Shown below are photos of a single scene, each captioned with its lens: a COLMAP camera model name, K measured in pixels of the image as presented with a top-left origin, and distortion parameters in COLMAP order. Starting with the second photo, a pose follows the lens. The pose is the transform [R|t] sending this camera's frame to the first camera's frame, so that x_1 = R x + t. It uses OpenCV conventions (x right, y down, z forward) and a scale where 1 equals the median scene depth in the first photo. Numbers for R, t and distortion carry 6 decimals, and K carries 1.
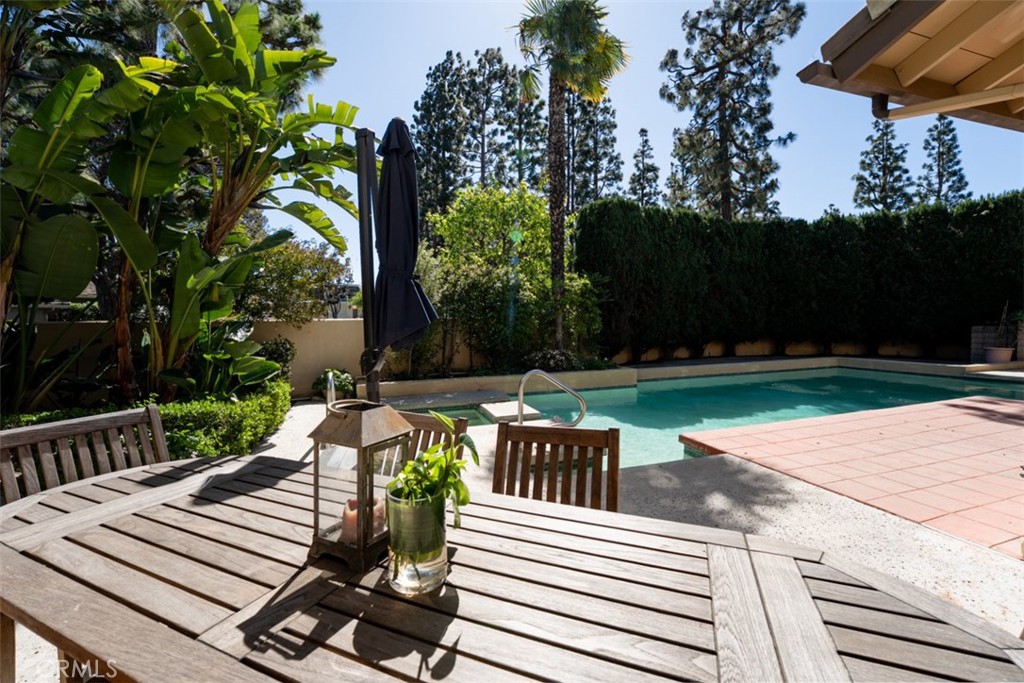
lens RADIAL K [[418.6, 0, 516.5], [0, 418.6, 340.5], [0, 0, 1]] dist [0.000900, -0.000258]
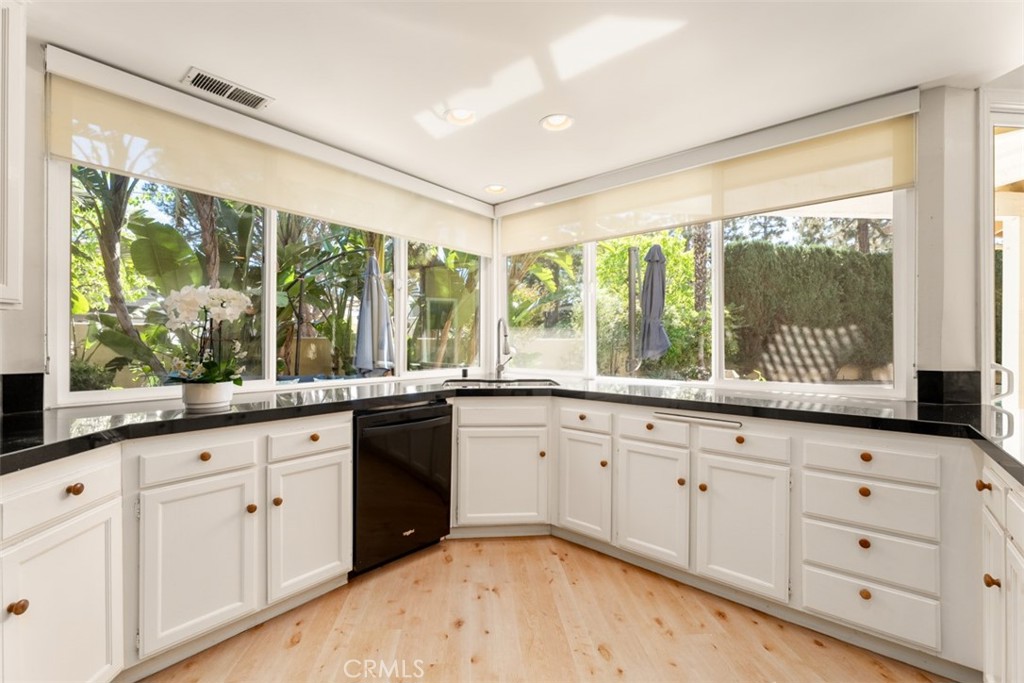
lens RADIAL K [[437.0, 0, 509.1], [0, 437.0, 341.2], [0, 0, 1]] dist [-0.000995, -0.000918]
pose [[0.972805, 0.017327, -0.230977, -0.134041], [-0.027266, 0.998831, -0.039909, 0.011941], [0.230015, 0.045122, 0.972140, -0.334739]]
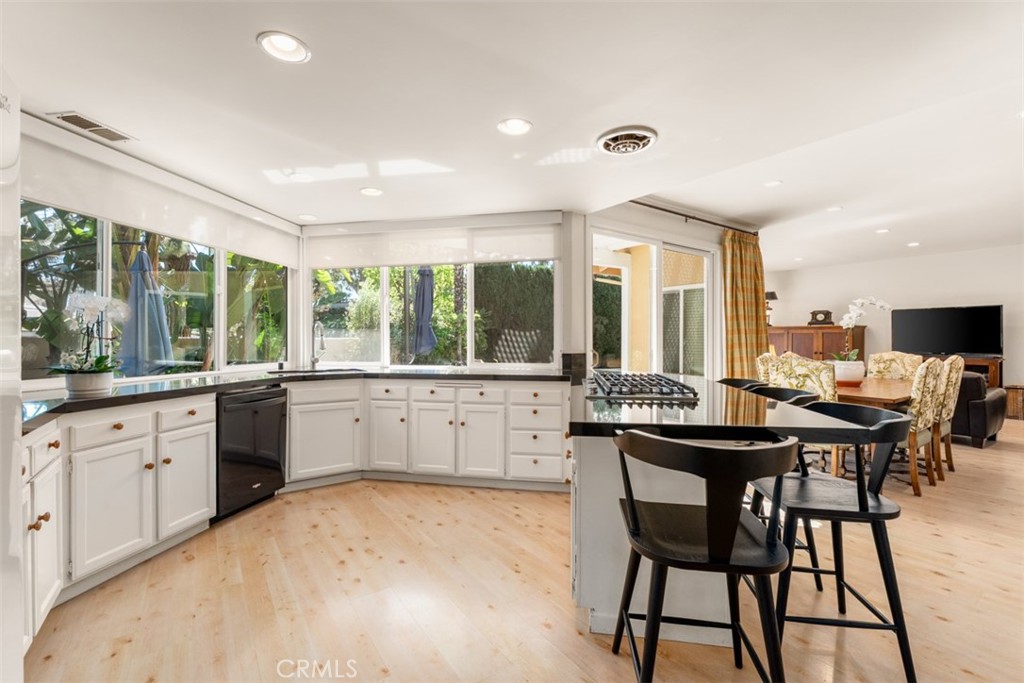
lens RADIAL K [[437.0, 0, 502.8], [0, 437.0, 338.2], [0, 0, 1]] dist [-0.000995, -0.000918]
pose [[0.960544, 0.015241, 0.277710, -0.156787], [-0.000840, 0.998652, -0.051905, 0.018267], [-0.278127, 0.049624, 0.959262, -0.448523]]
